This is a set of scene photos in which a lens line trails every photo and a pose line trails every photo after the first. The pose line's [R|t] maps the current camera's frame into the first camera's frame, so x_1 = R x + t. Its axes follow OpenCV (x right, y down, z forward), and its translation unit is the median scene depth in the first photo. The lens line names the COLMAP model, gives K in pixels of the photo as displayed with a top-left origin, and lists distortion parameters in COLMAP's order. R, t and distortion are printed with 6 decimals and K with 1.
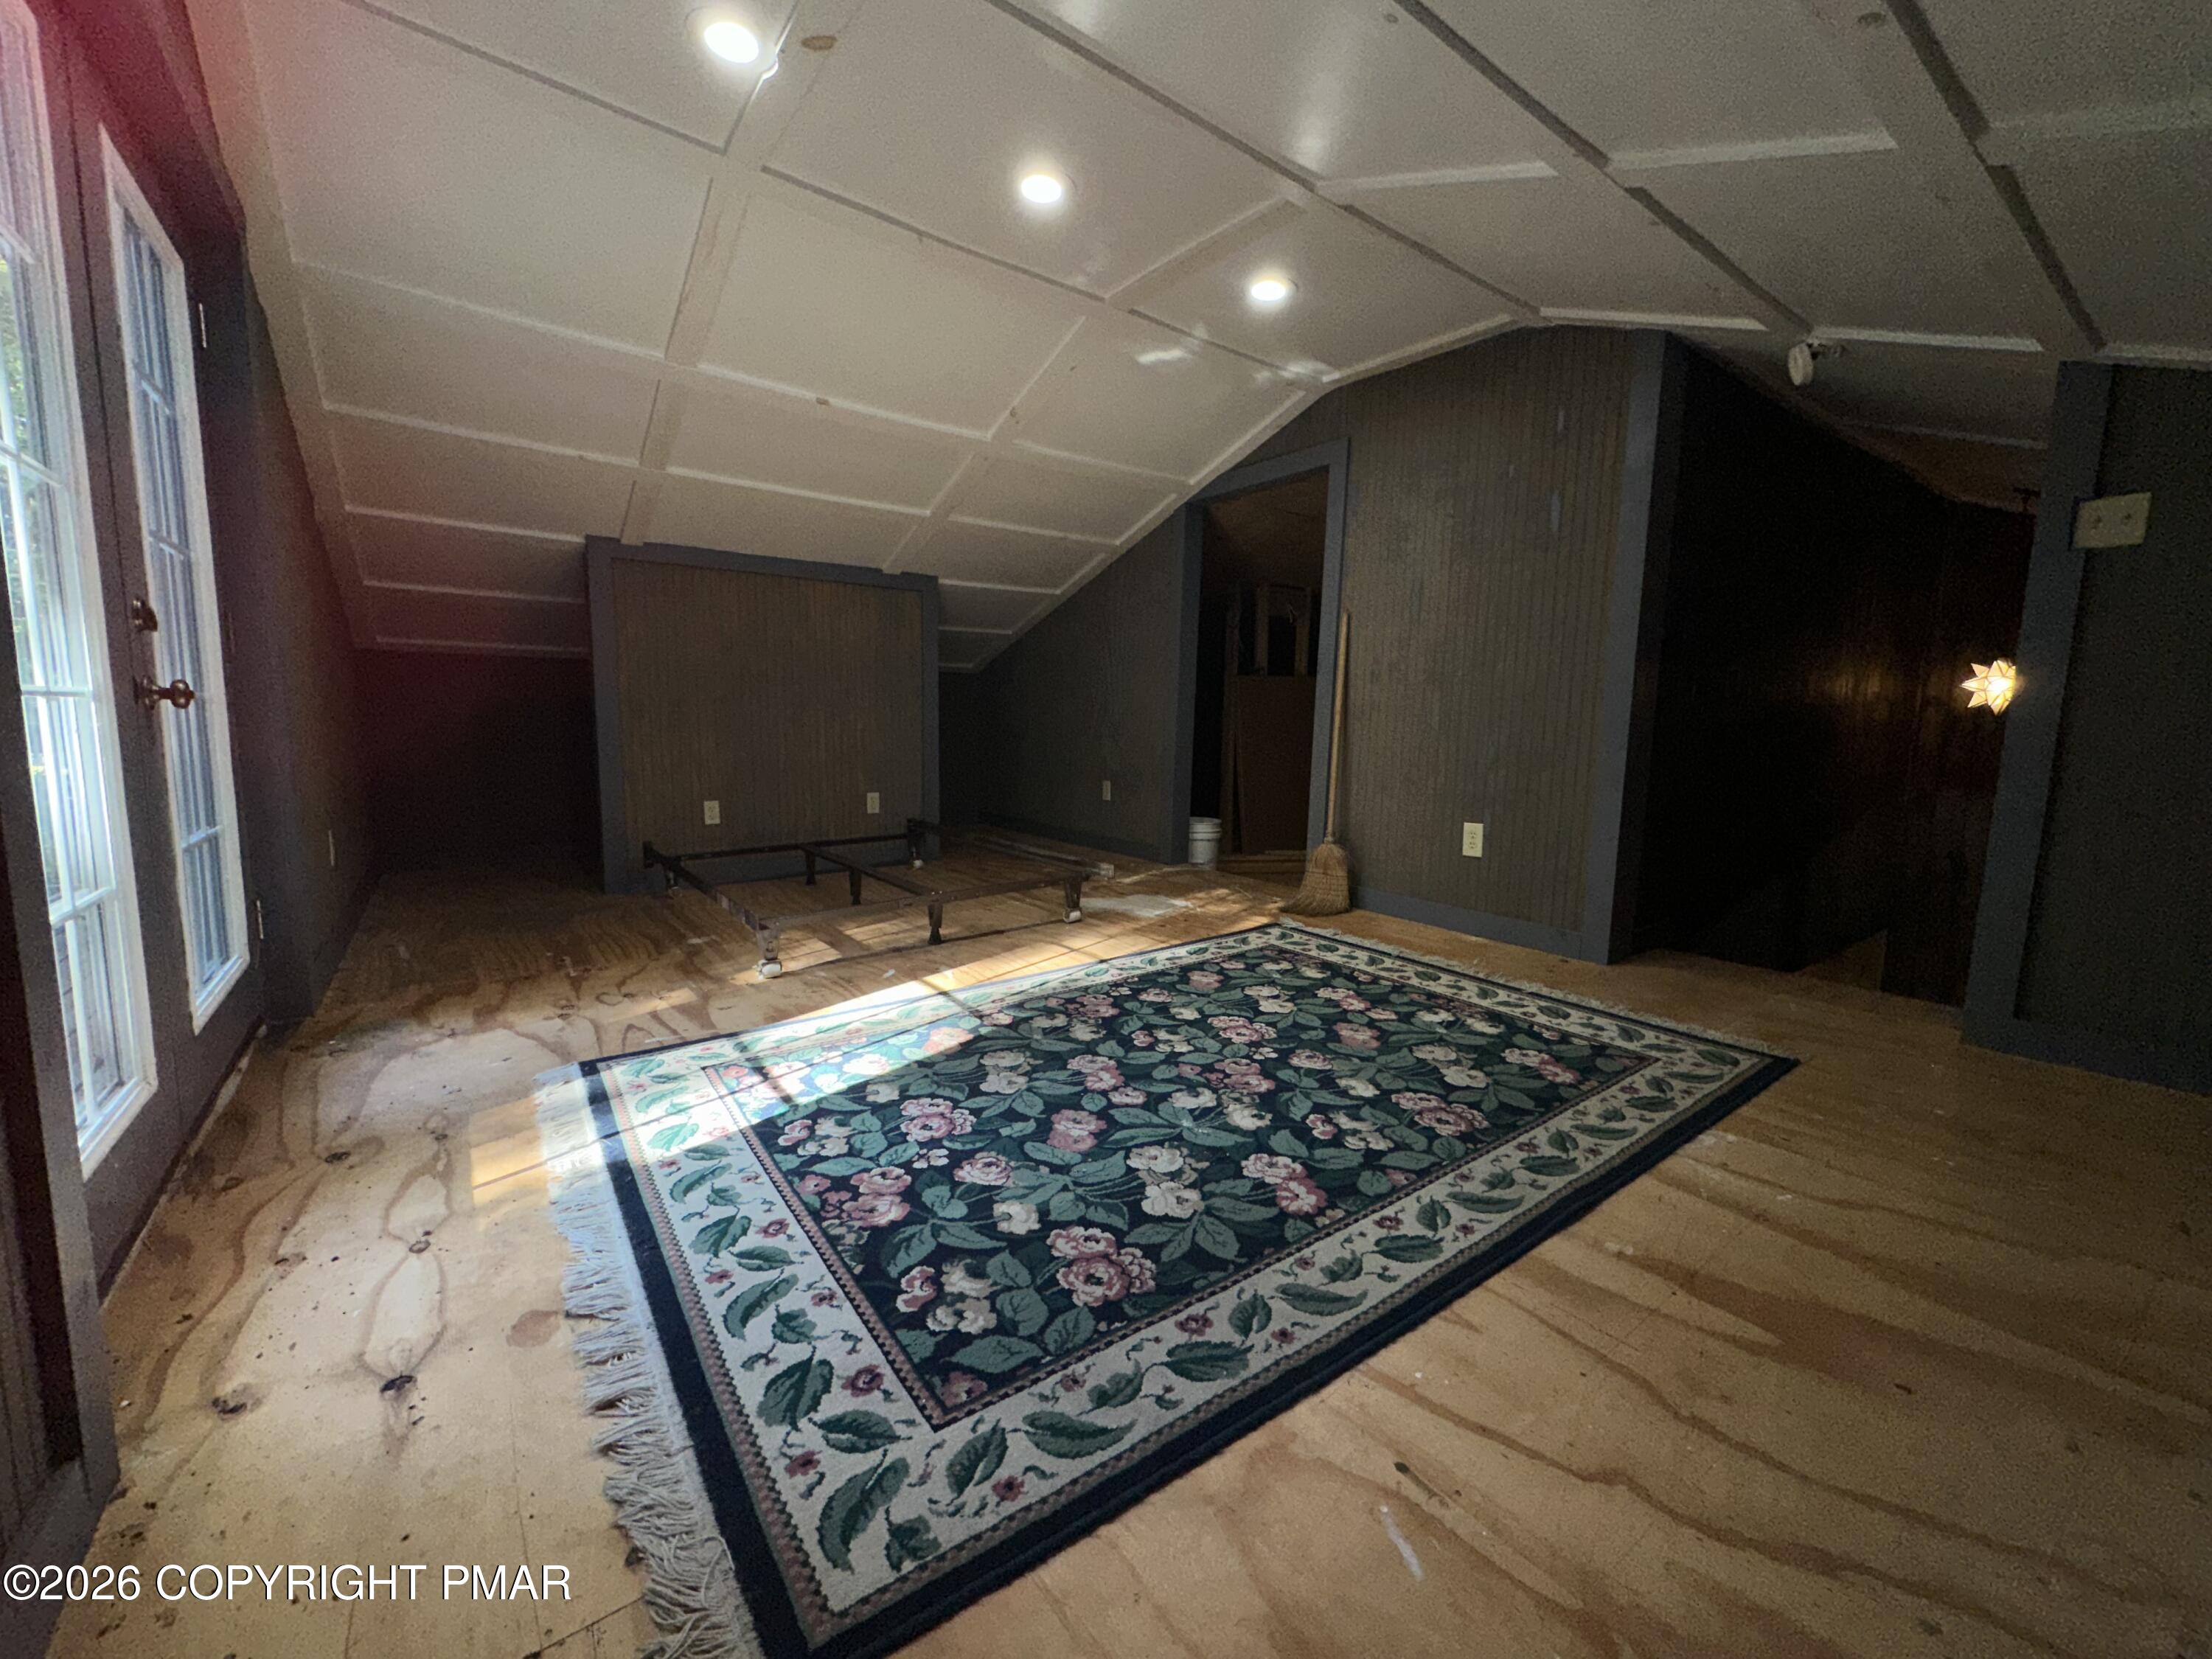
lens RADIAL K [[881.4, 0, 1103.0], [0, 881.4, 824.1], [0, 0, 1]] dist [-0.006903, 0.001329]
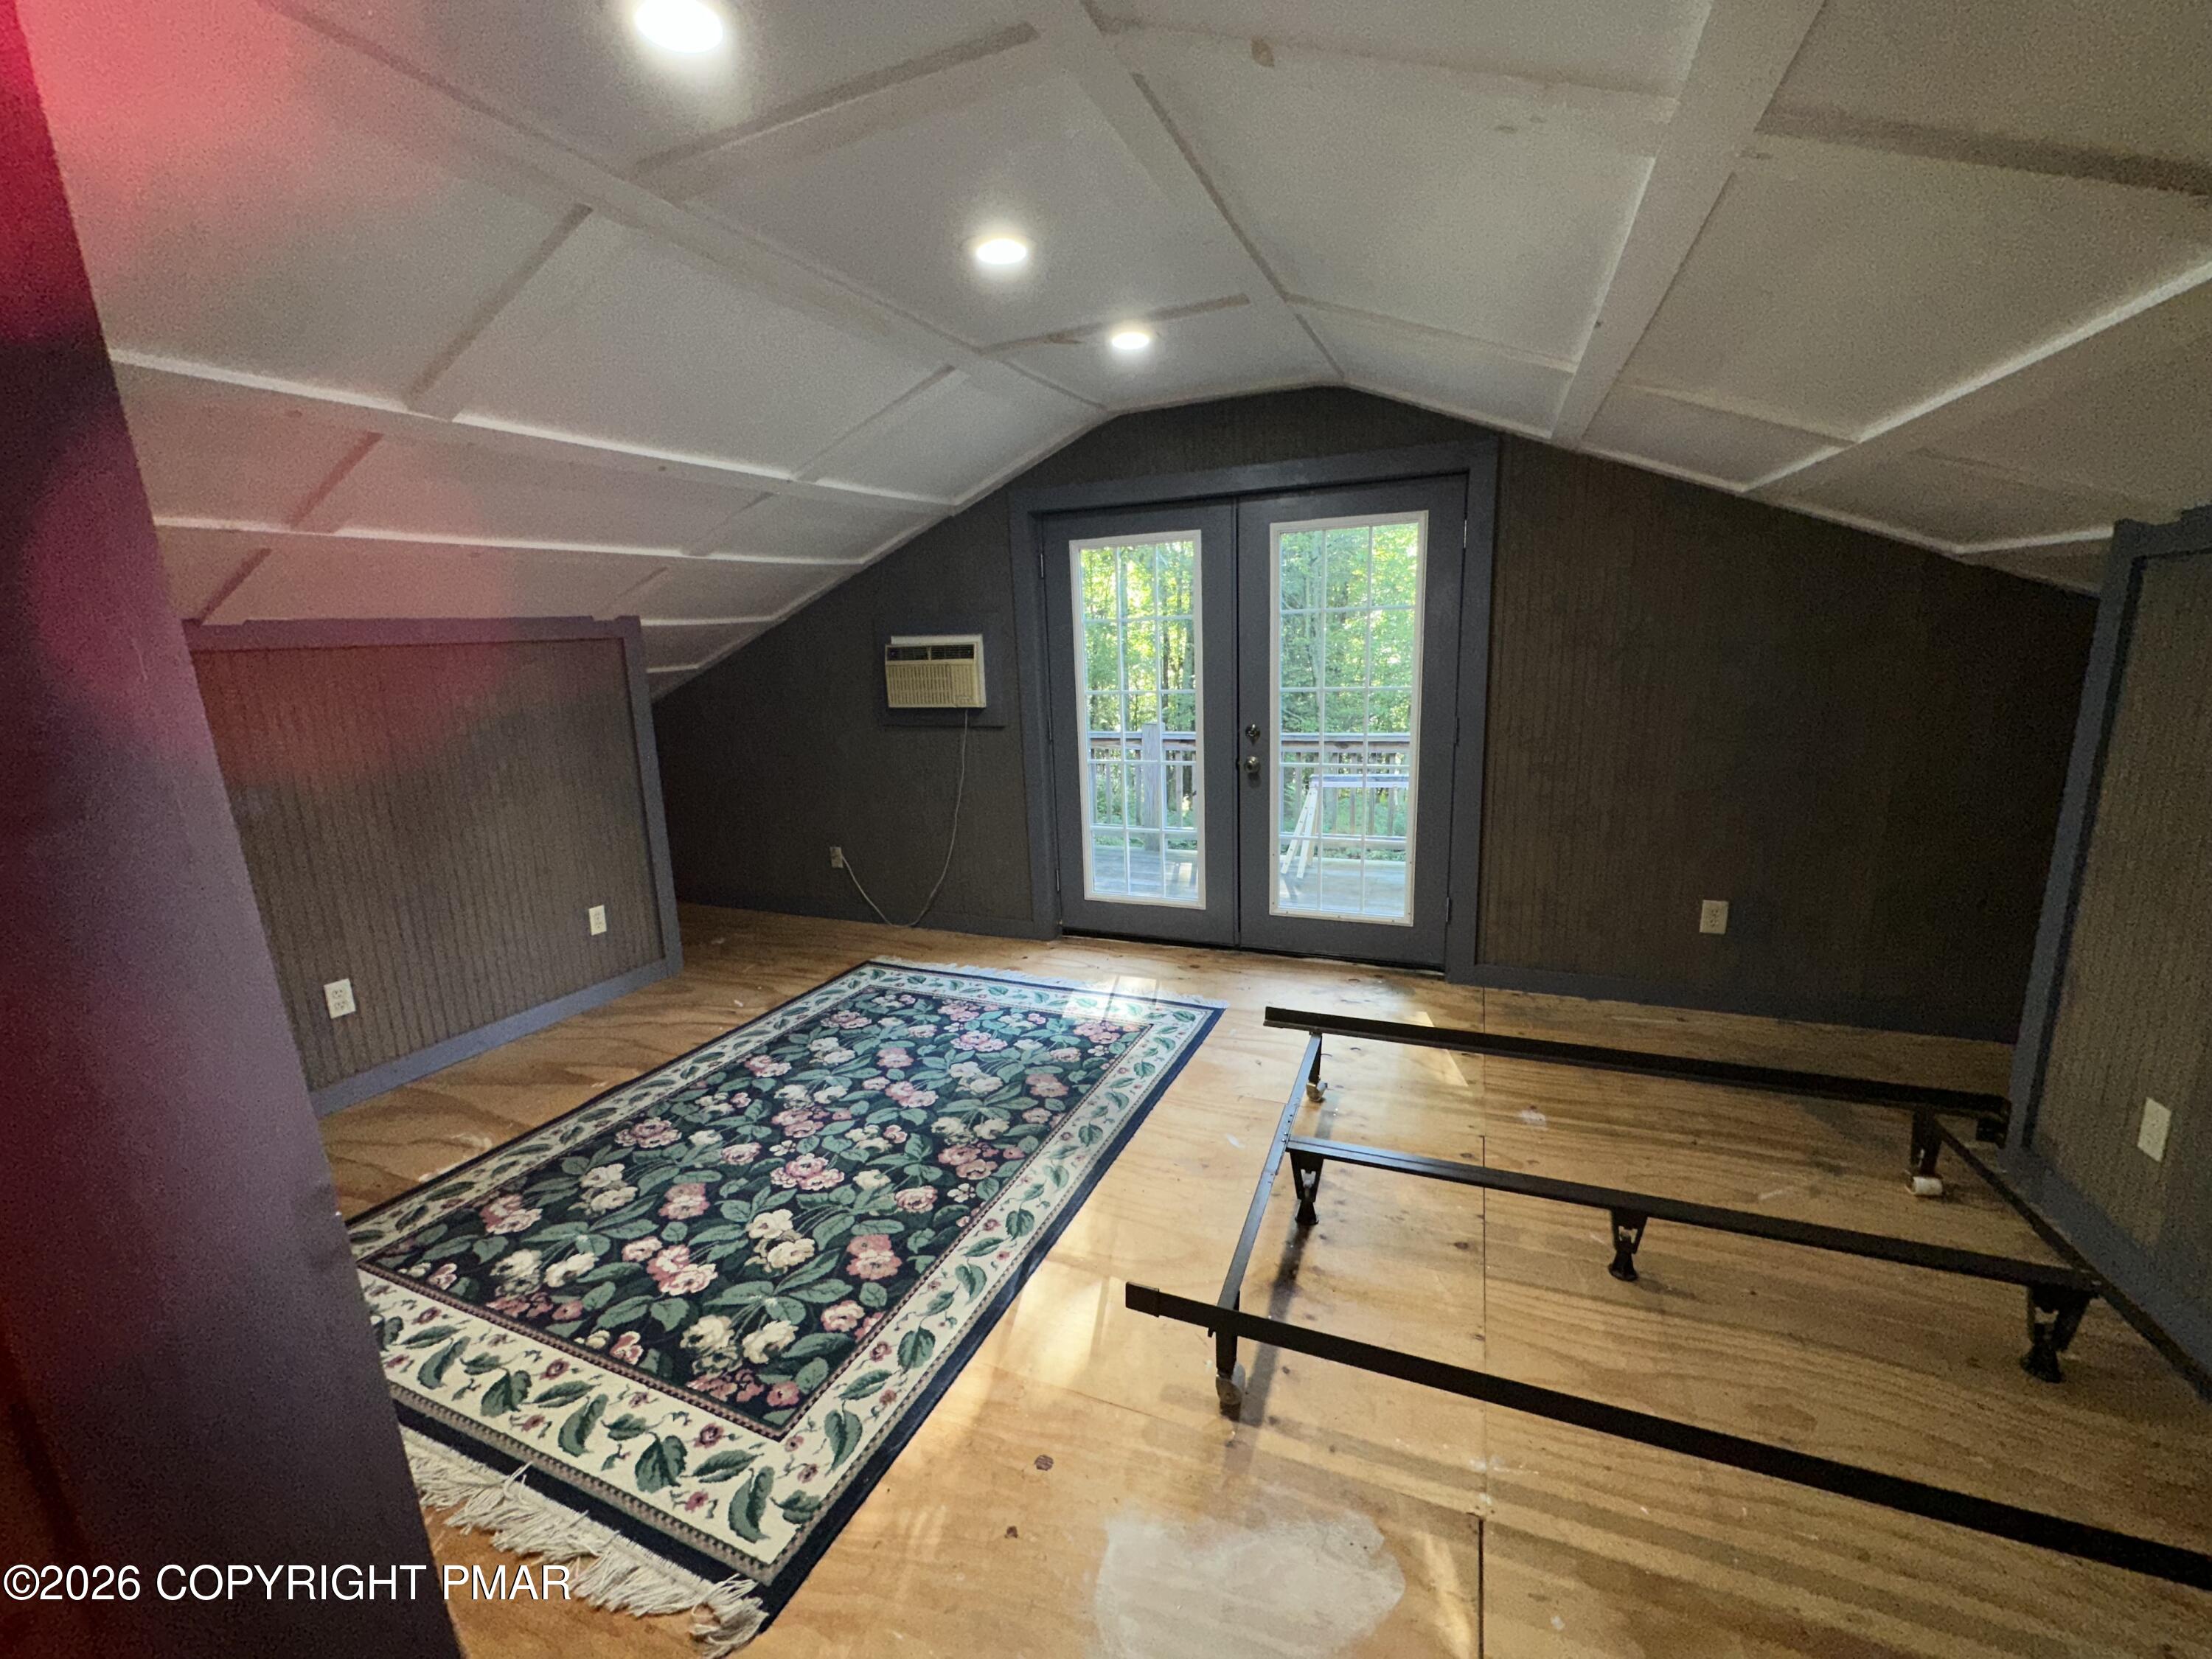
lens RADIAL K [[881.4, 0, 1102.7], [0, 881.4, 827.9], [0, 0, 1]] dist [-0.006903, 0.001329]
pose [[-0.854273, 0.118012, -0.506252, 0.378918], [-0.044432, 0.953749, 0.297303, -0.527098], [0.517922, 0.276472, -0.809518, 2.151299]]
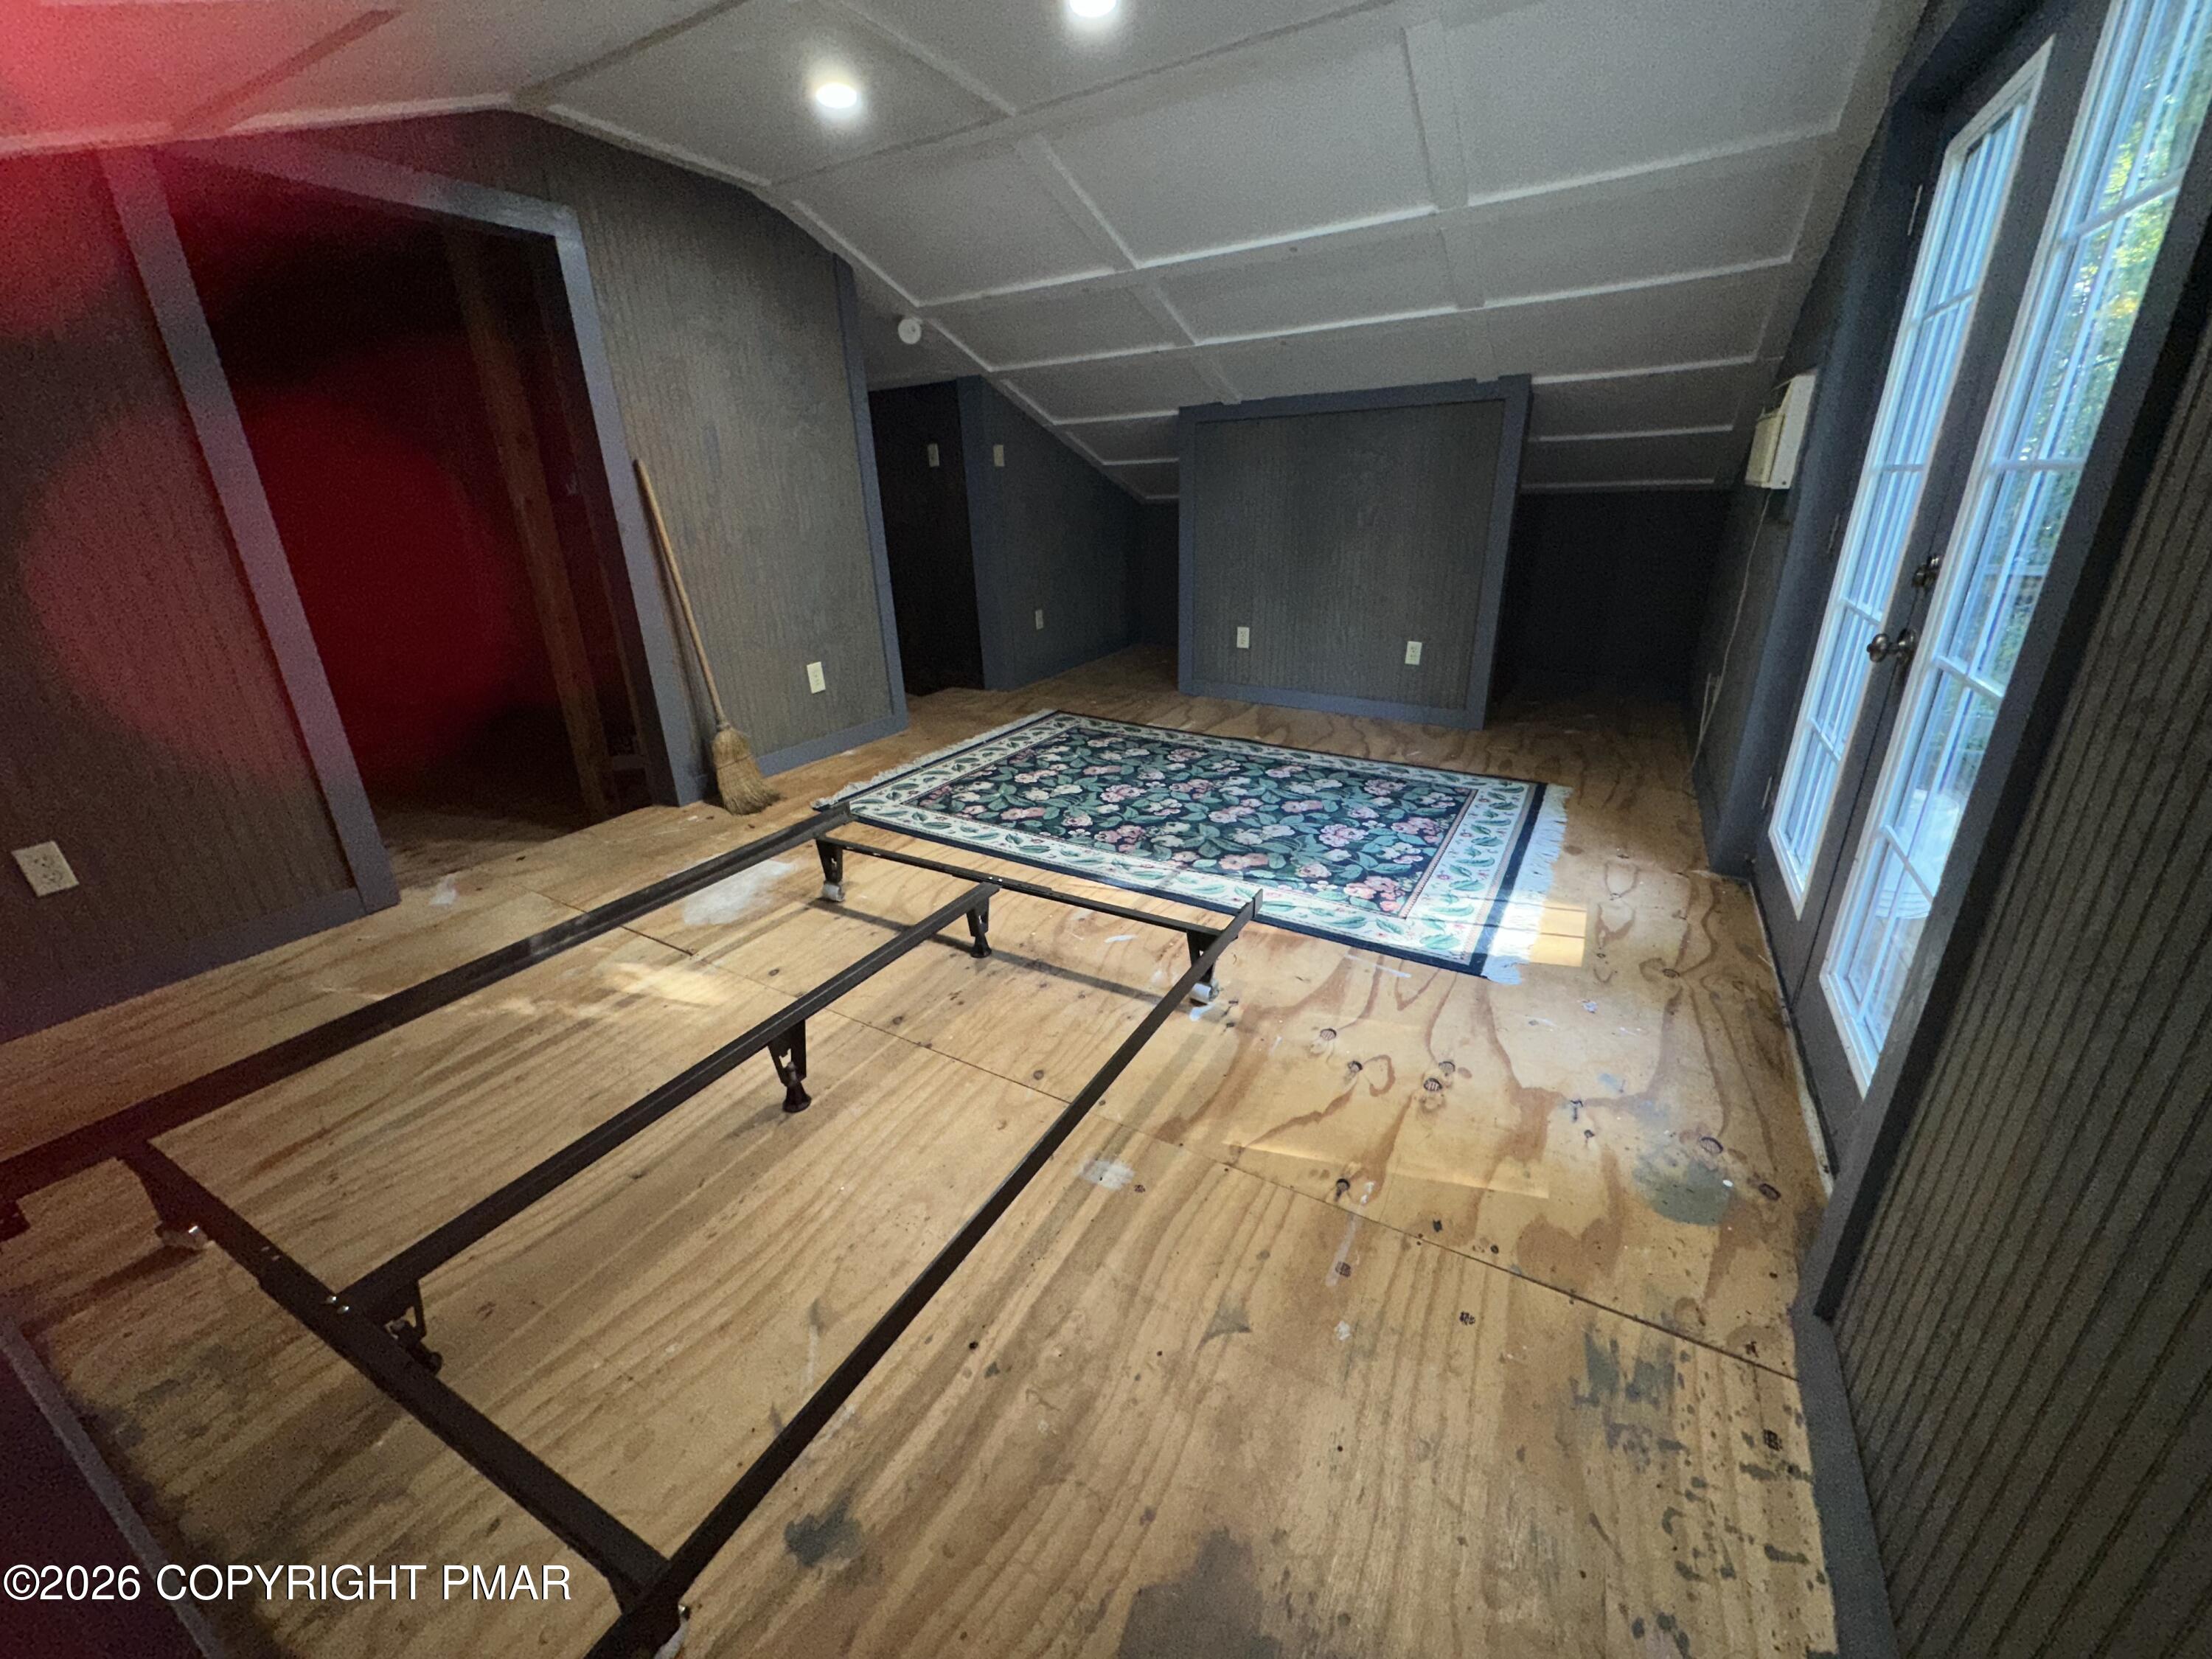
lens RADIAL K [[881.4, 0, 1101.8], [0, 881.4, 827.5], [0, 0, 1]] dist [-0.006903, 0.001329]
pose [[-0.407156, -0.341564, 0.847088, -1.278778], [0.126821, 0.897317, 0.422774, -0.402445], [-0.904511, 0.279564, -0.322031, 1.746309]]
